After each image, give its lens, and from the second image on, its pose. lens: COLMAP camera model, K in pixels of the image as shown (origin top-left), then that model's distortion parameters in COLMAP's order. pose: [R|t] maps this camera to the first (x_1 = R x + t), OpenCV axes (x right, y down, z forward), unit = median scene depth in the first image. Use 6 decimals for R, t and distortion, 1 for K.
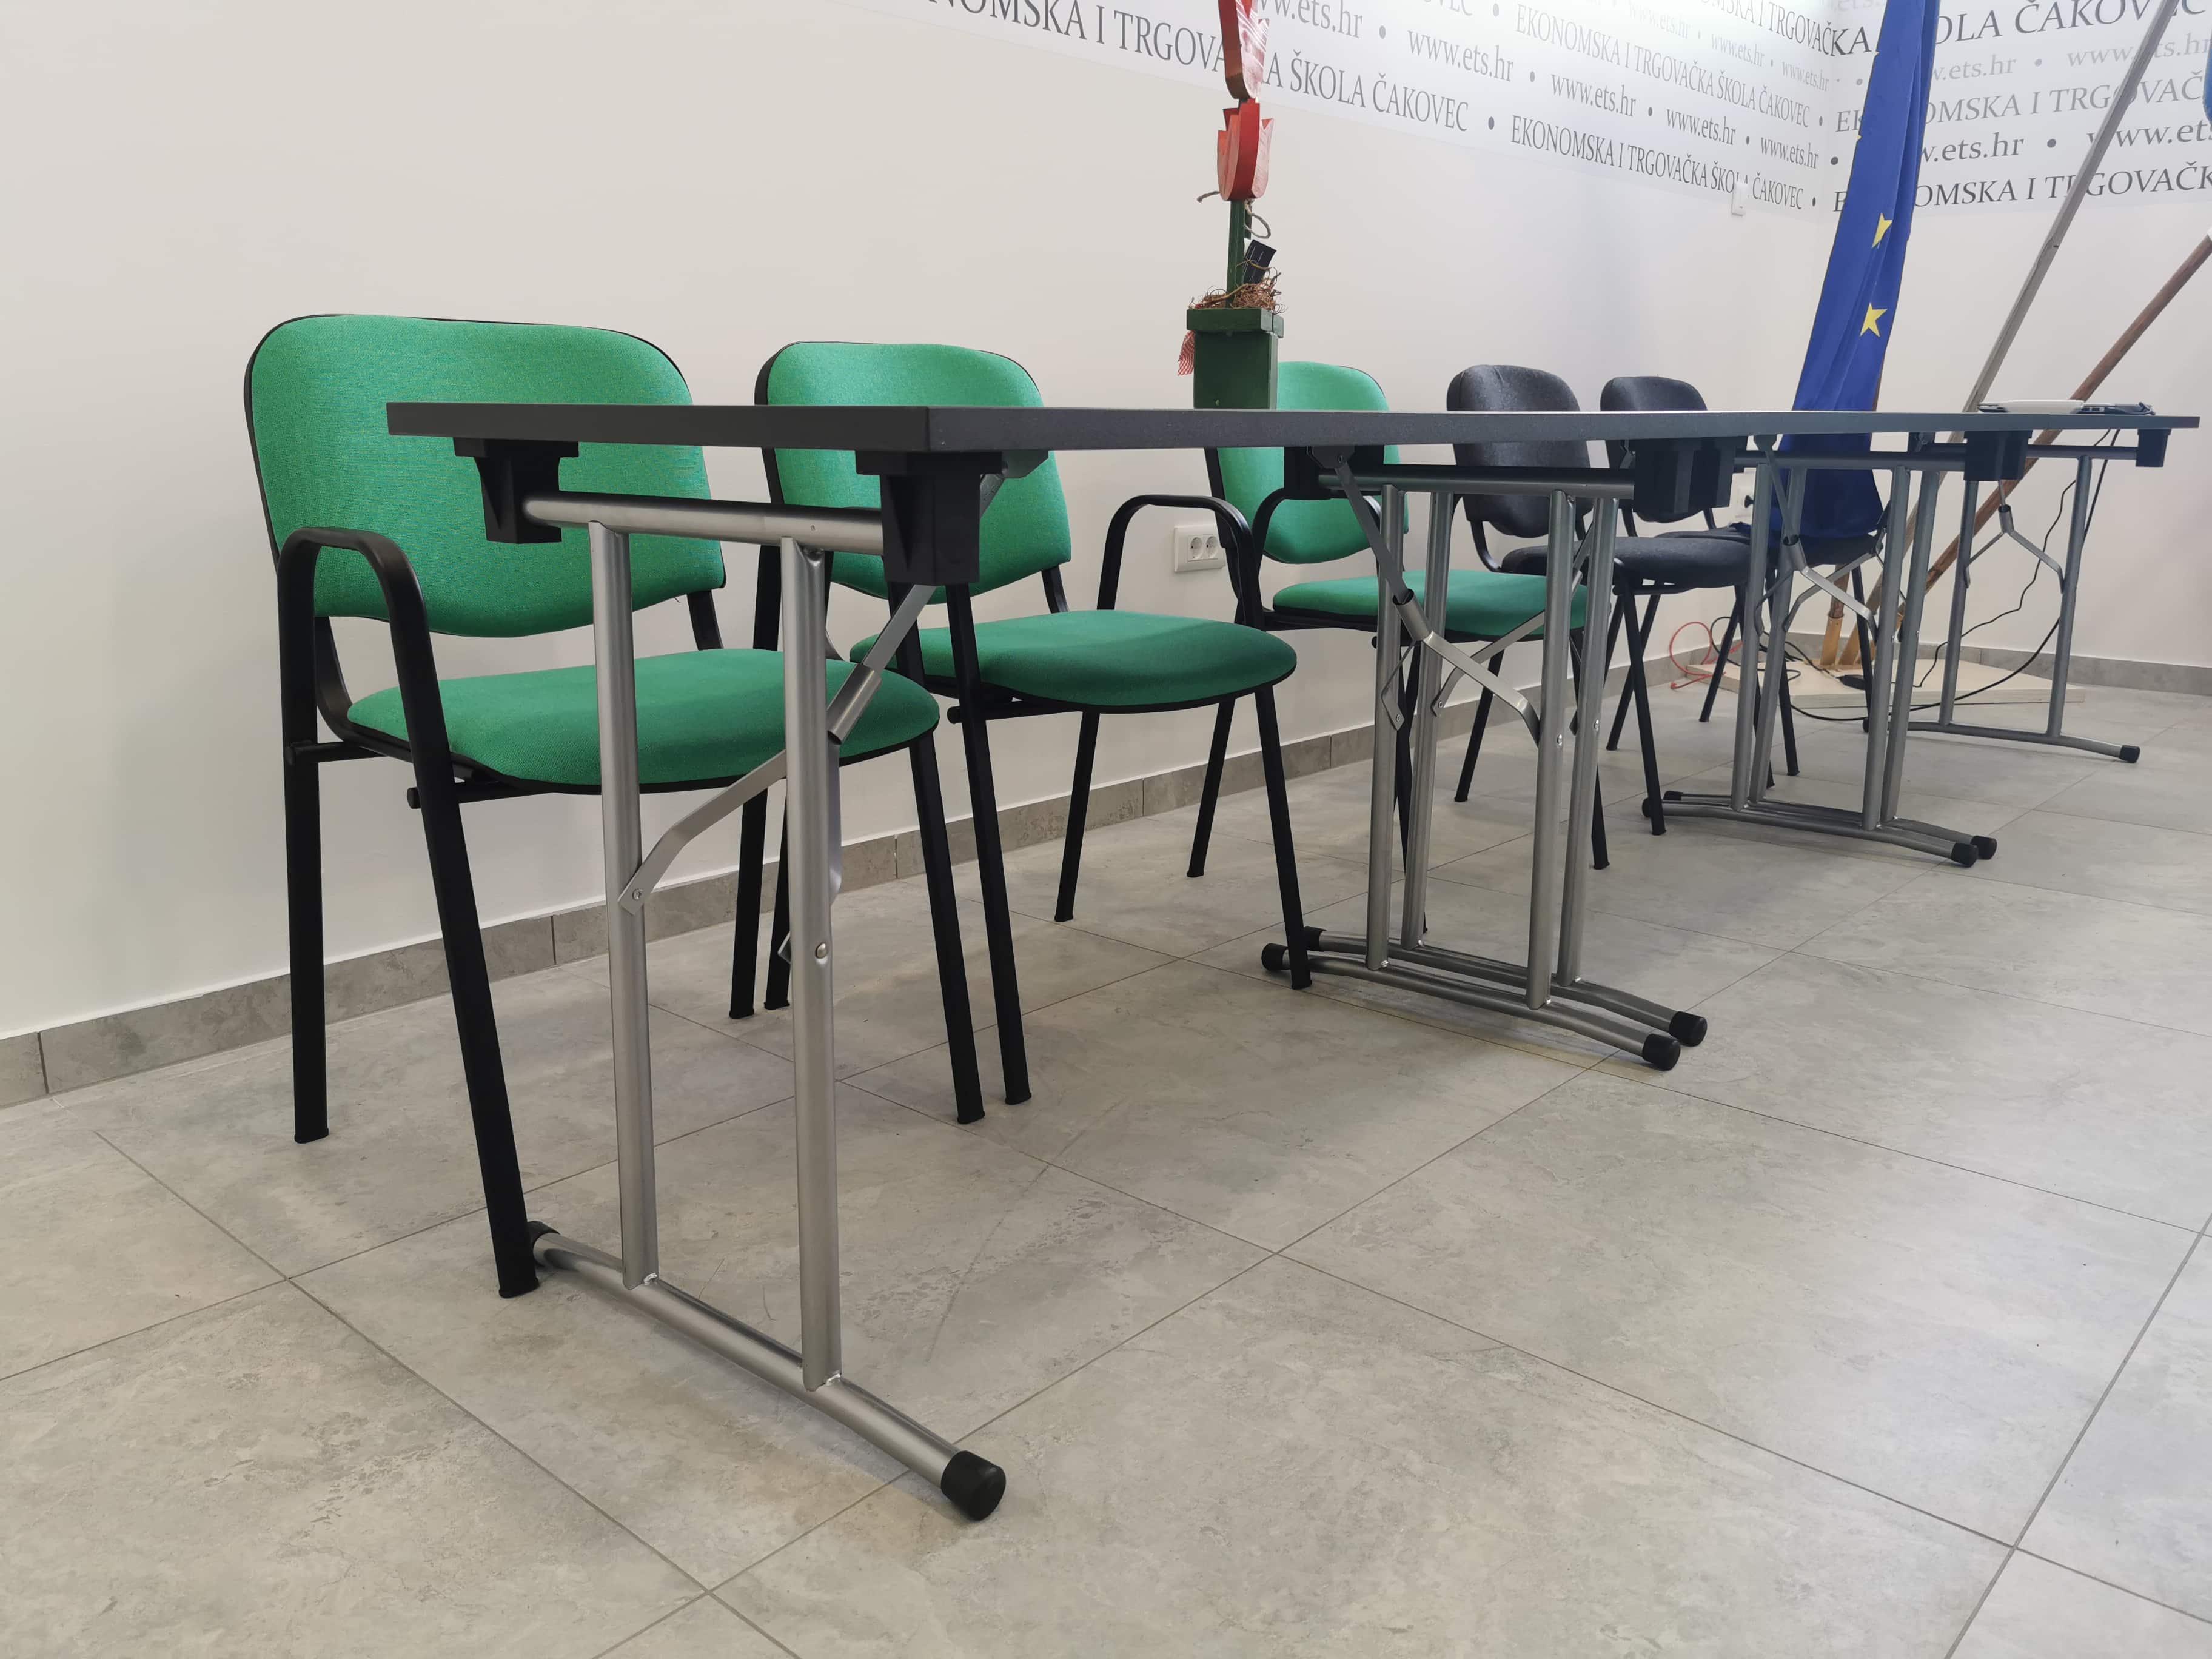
lens RADIAL K [[1707.8, 0, 1099.1], [0, 1707.8, 817.3], [0, 0, 1]] dist [0.065702, -0.089284]
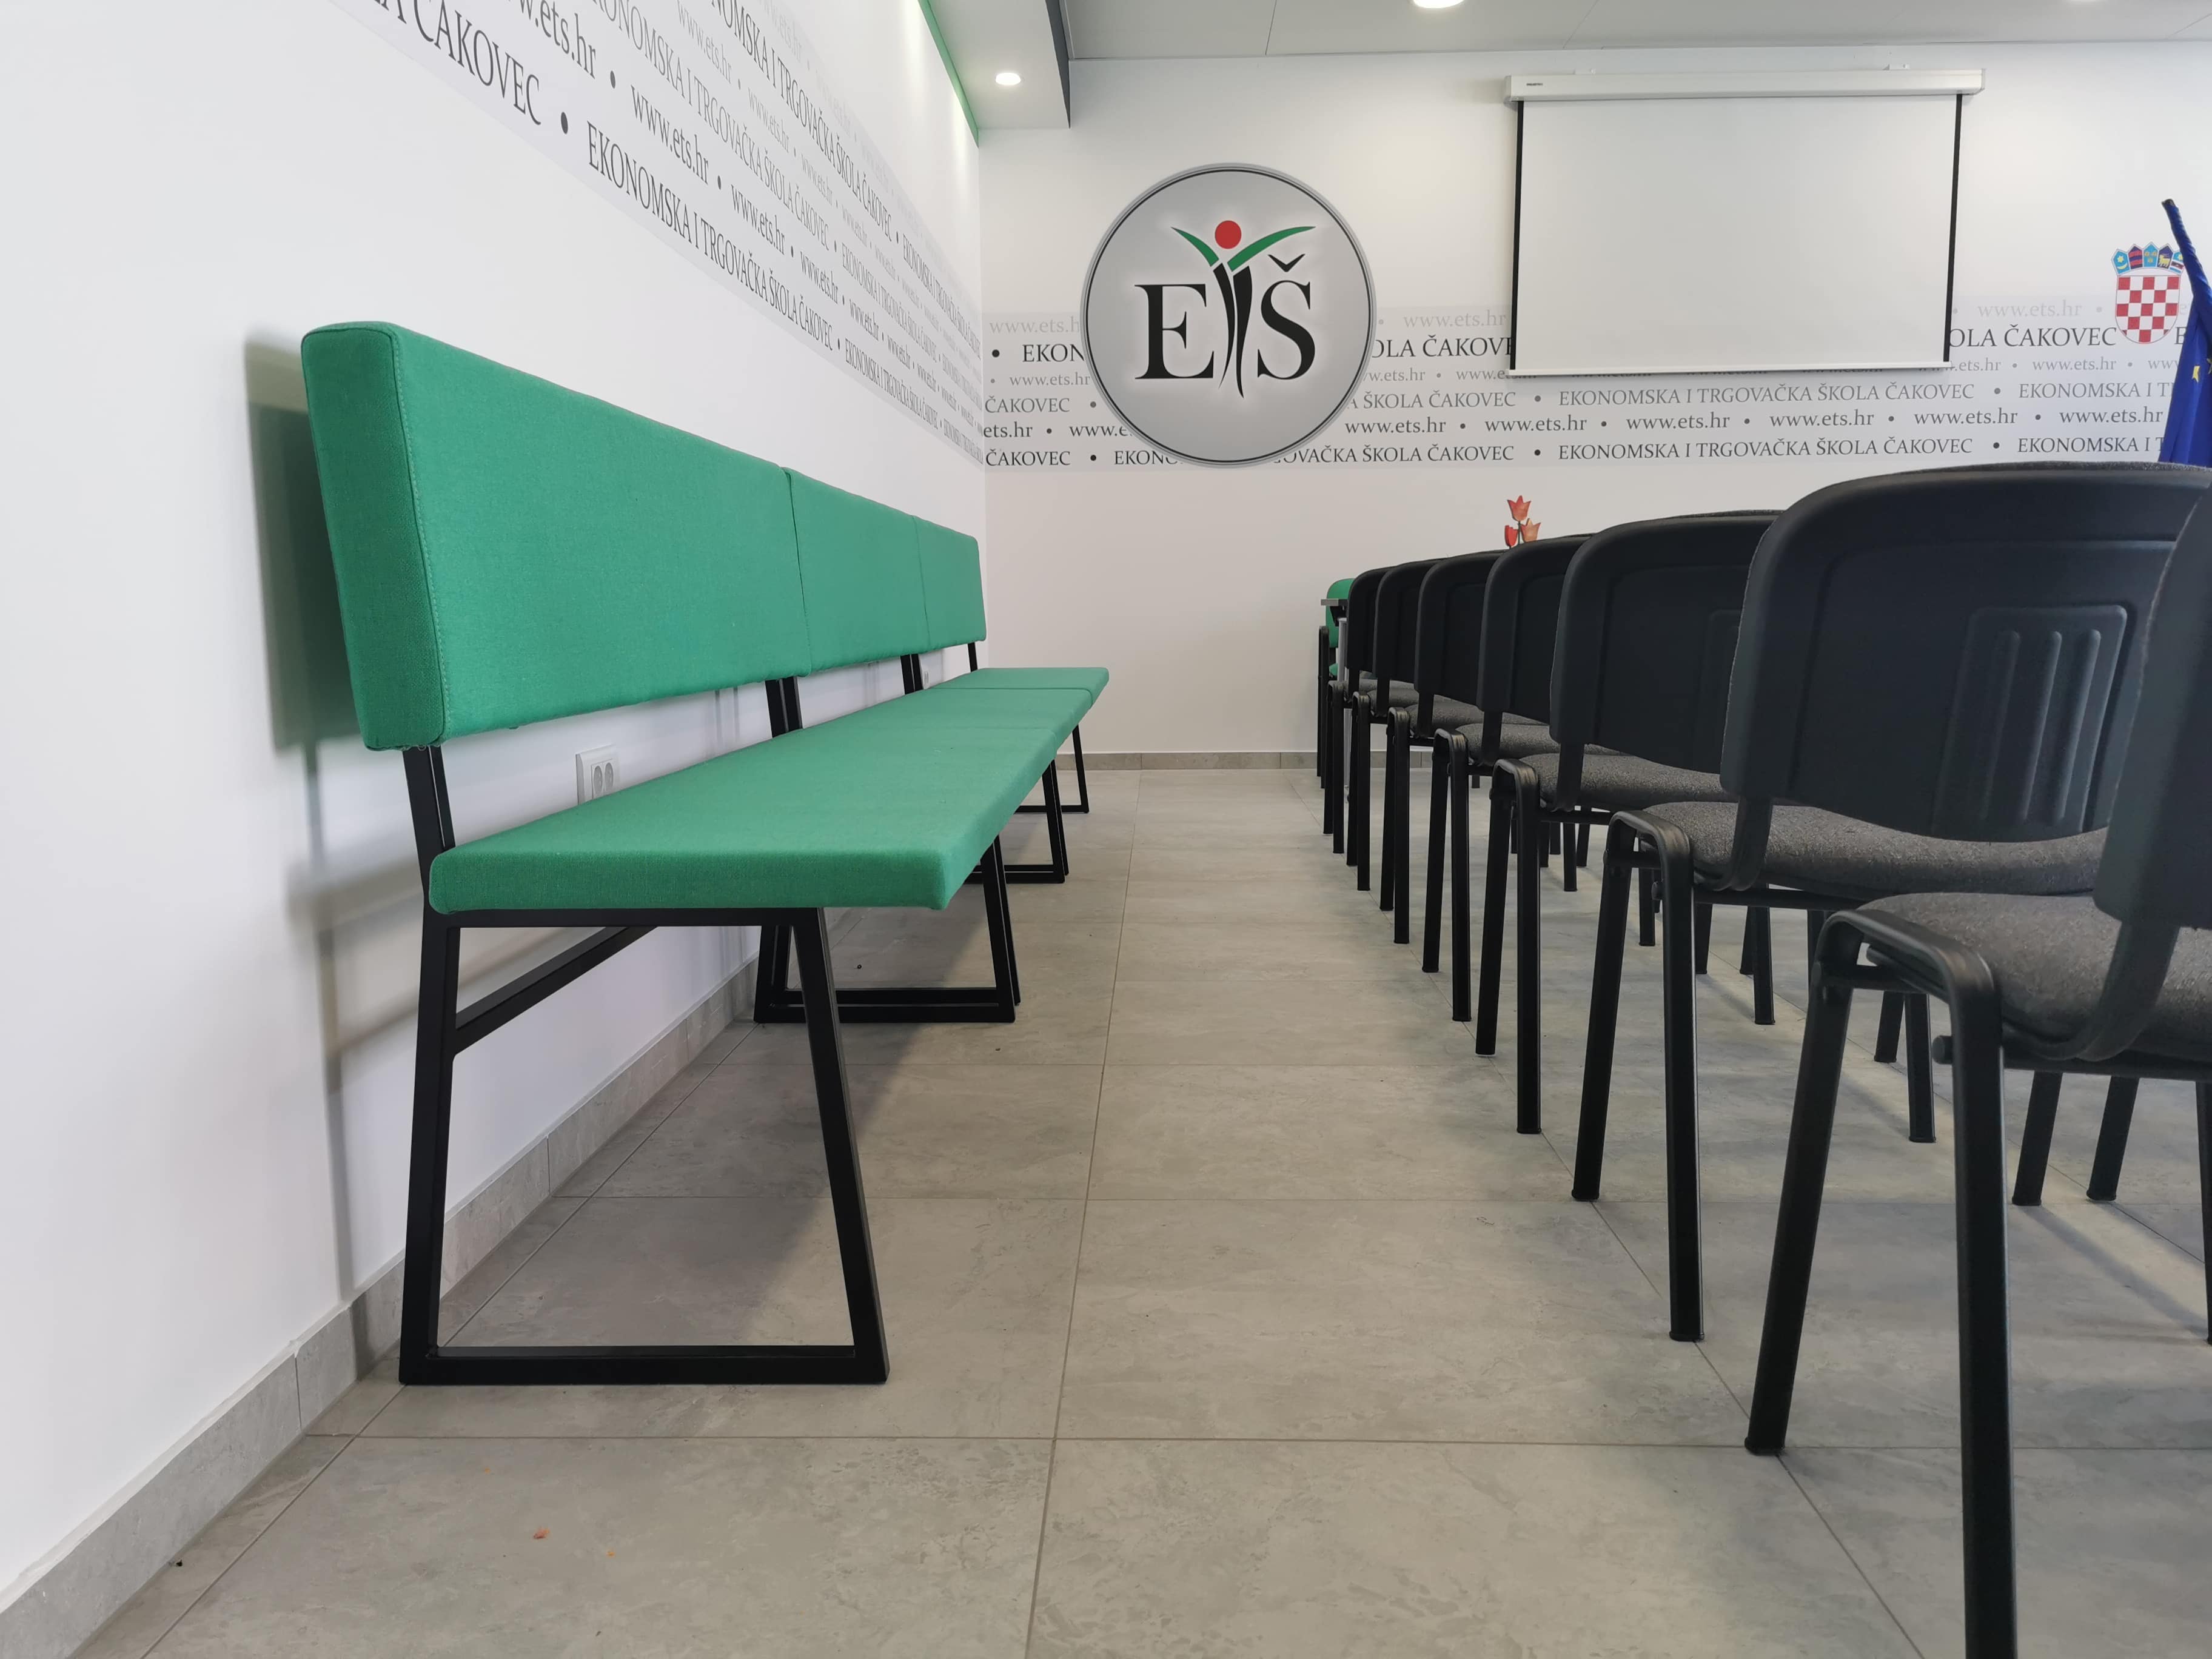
lens RADIAL K [[1707.8, 0, 1110.9], [0, 1707.8, 804.2], [0, 0, 1]] dist [0.065702, -0.089284]
pose [[0.641091, 0.080590, -0.763222, 2.227907], [-0.163769, 0.985931, -0.033456, 0.450625], [0.749788, 0.146440, 0.645270, -1.898562]]
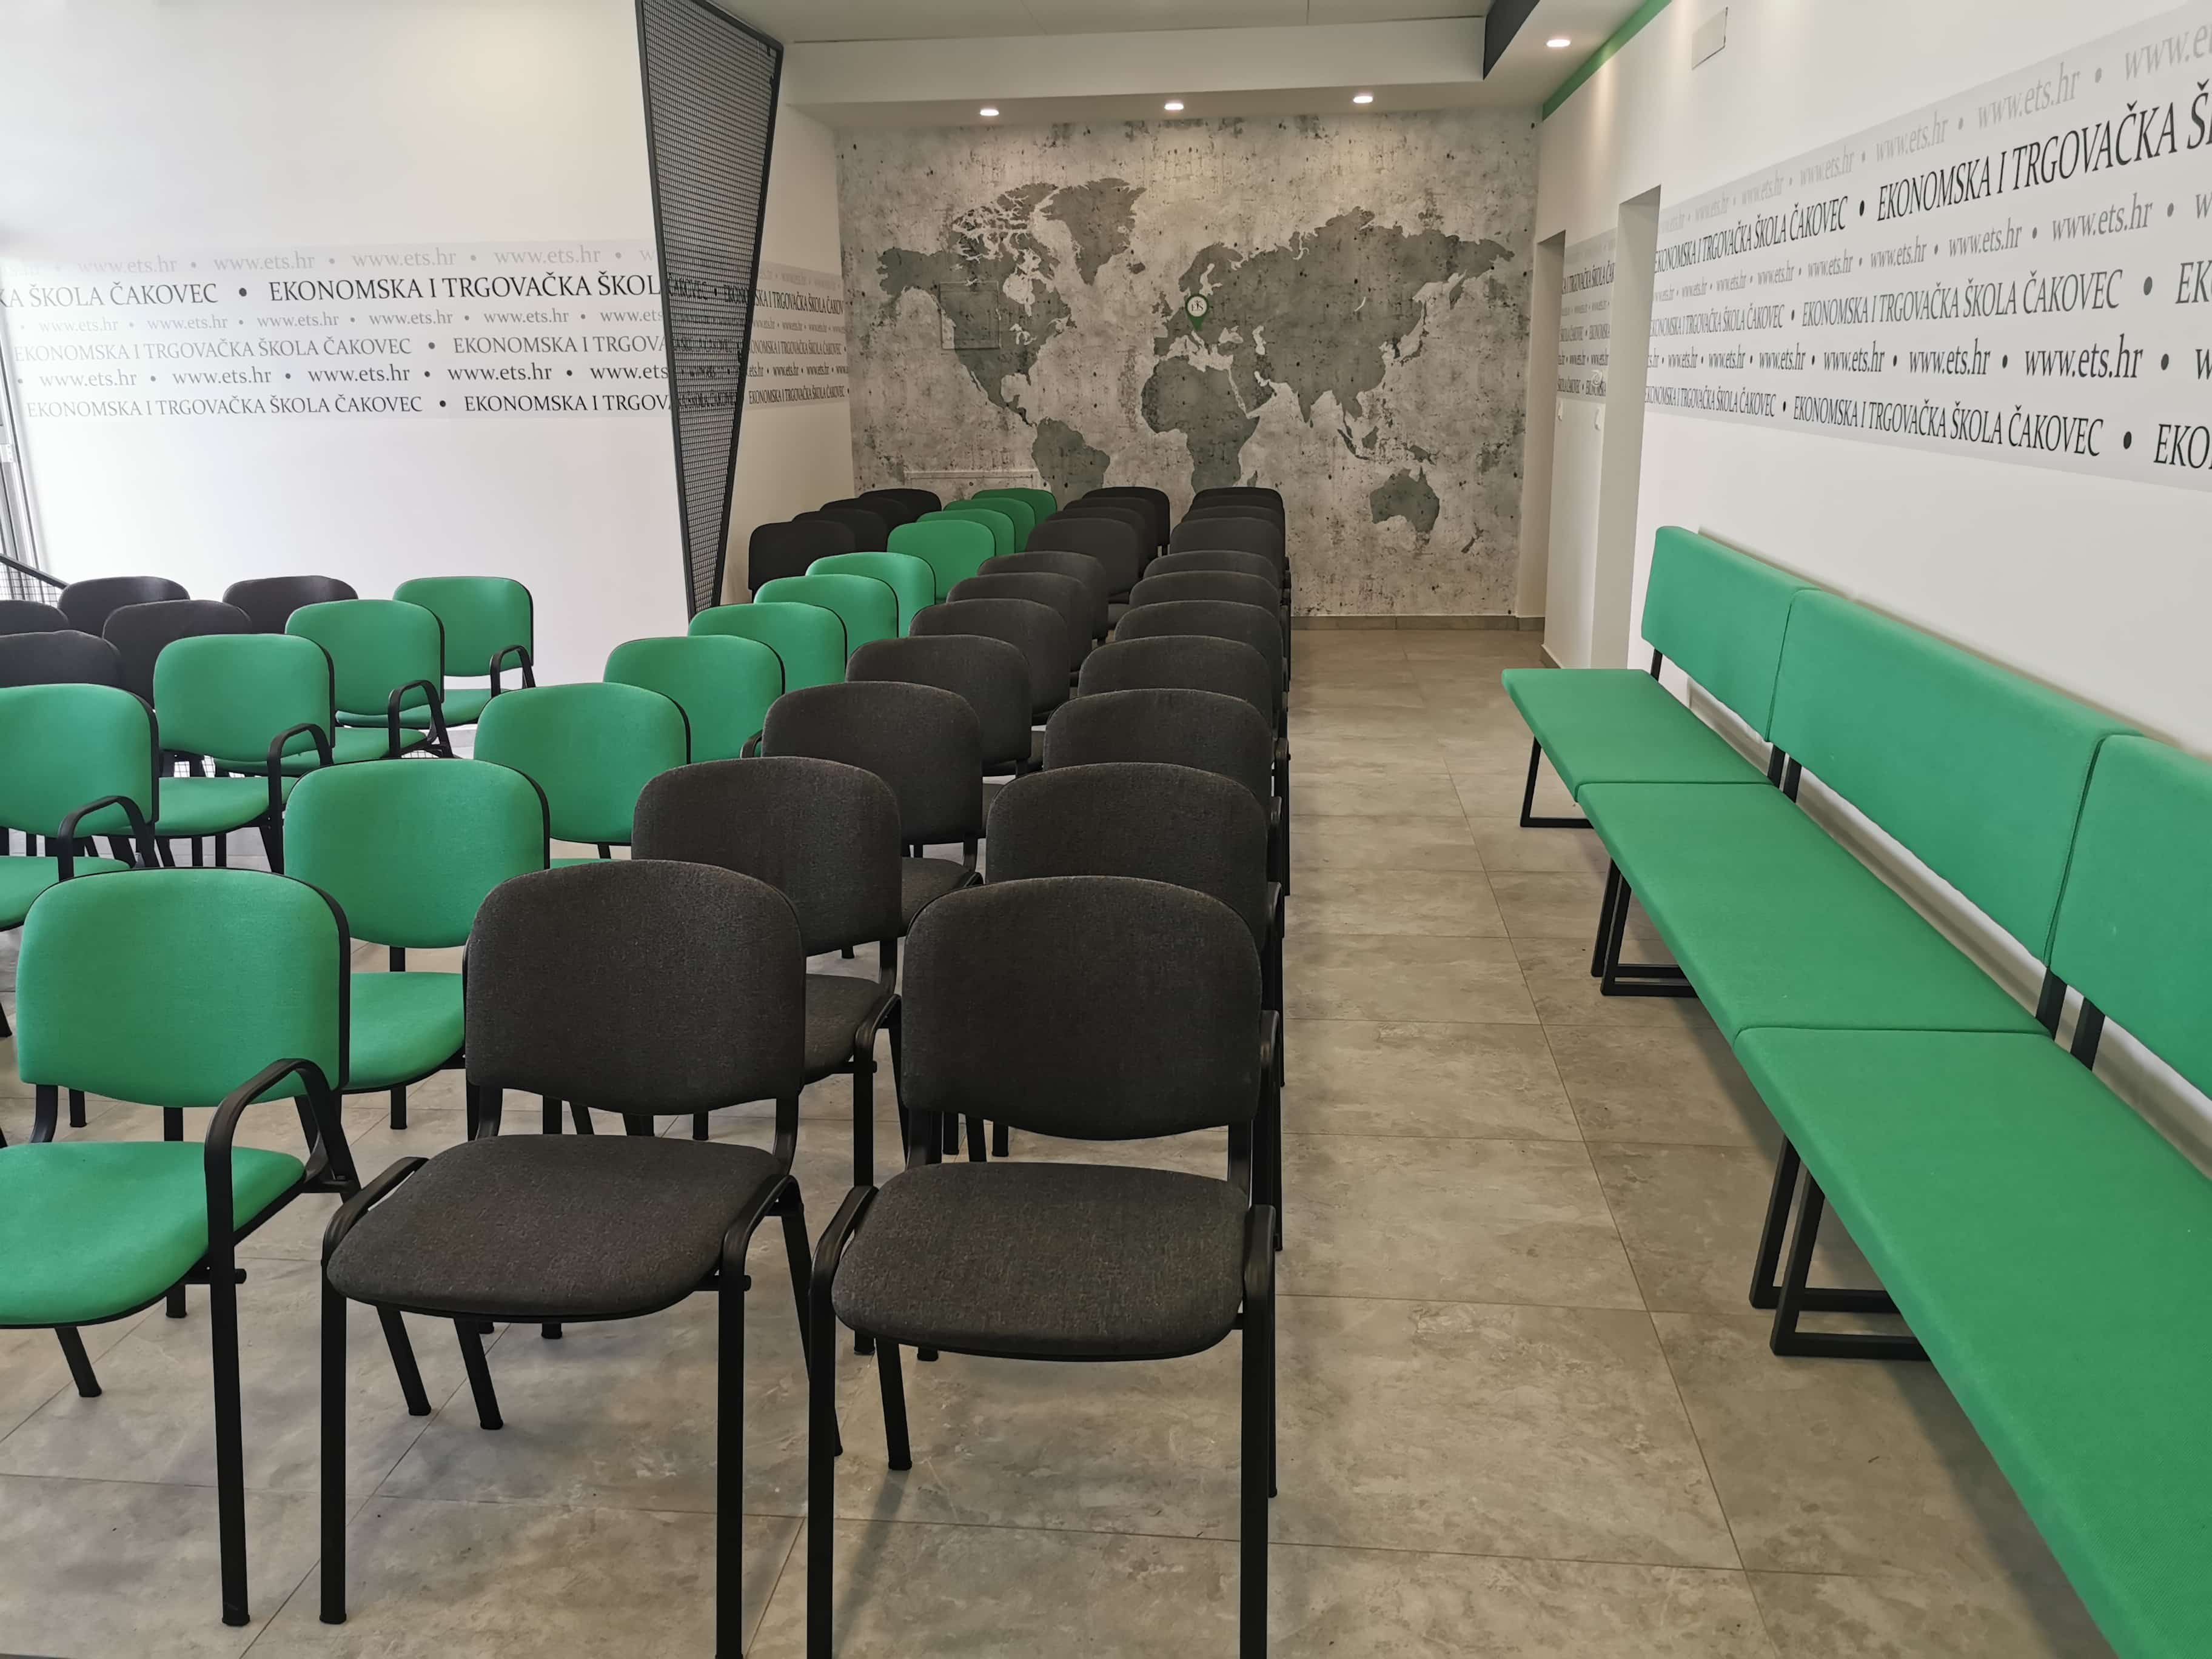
lens RADIAL K [[1707.8, 0, 1118.2], [0, 1707.8, 817.1], [0, 0, 1]] dist [0.065702, -0.089284]
pose [[-0.586758, -0.202779, 0.783962, -0.432119], [0.196809, 0.903397, 0.380974, -0.579858], [-0.785482, 0.377830, -0.490166, 0.649701]]
